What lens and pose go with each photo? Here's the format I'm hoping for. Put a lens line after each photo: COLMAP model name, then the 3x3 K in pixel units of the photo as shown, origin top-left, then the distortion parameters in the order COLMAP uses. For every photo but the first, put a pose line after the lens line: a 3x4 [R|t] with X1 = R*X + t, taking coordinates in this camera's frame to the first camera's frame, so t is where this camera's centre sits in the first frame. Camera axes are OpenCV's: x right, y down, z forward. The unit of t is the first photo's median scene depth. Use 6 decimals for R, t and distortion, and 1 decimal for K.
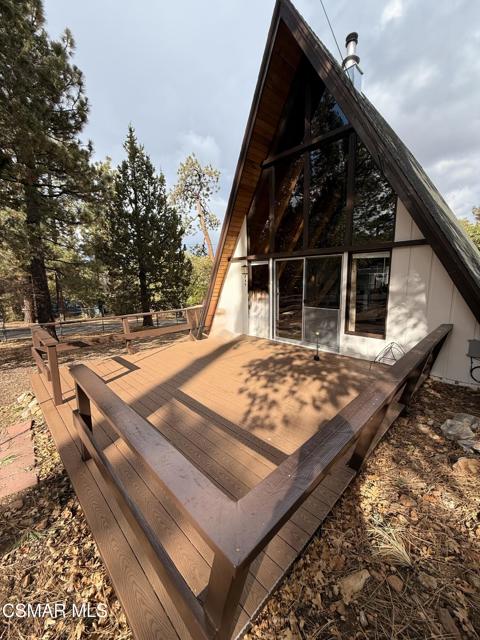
lens RADIAL K [[253.7, 0, 240.8], [0, 253.7, 317.9], [0, 0, 1]] dist [-0.000539, -0.000468]
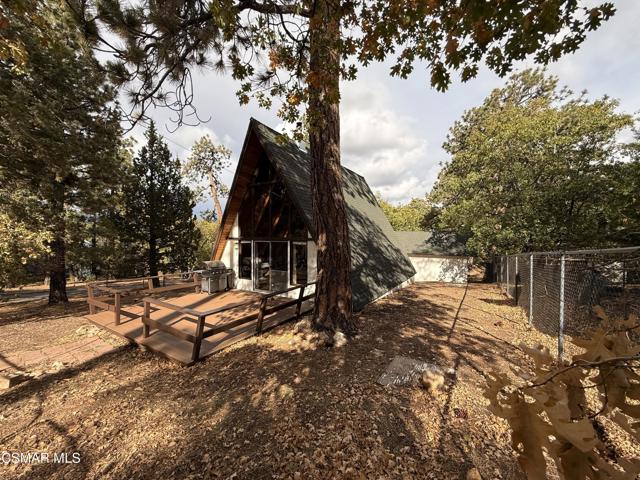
lens RADIAL K [[253.7, 0, 318.3], [0, 253.7, 238.8], [0, 0, 1]] dist [-0.000539, -0.000468]
pose [[0.970349, 0.018849, 0.240972, 0.054242], [0.017941, 0.988588, -0.149572, 0.003556], [-0.241041, 0.149460, 0.958937, -0.265206]]
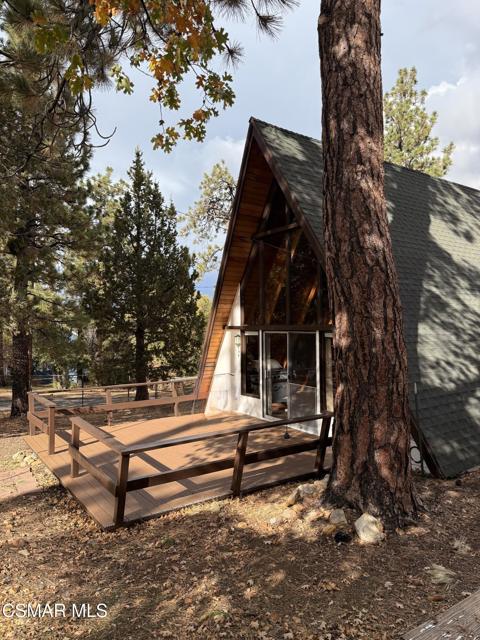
lens RADIAL K [[446.8, 0, 241.8], [0, 446.8, 321.7], [0, 0, 1]] dist [0.094608, -0.130588]
pose [[0.986954, 0.011487, -0.160592, 0.125179], [-0.037791, 0.986114, -0.161715, 0.003065], [0.156505, 0.165674, 0.973683, -0.253848]]
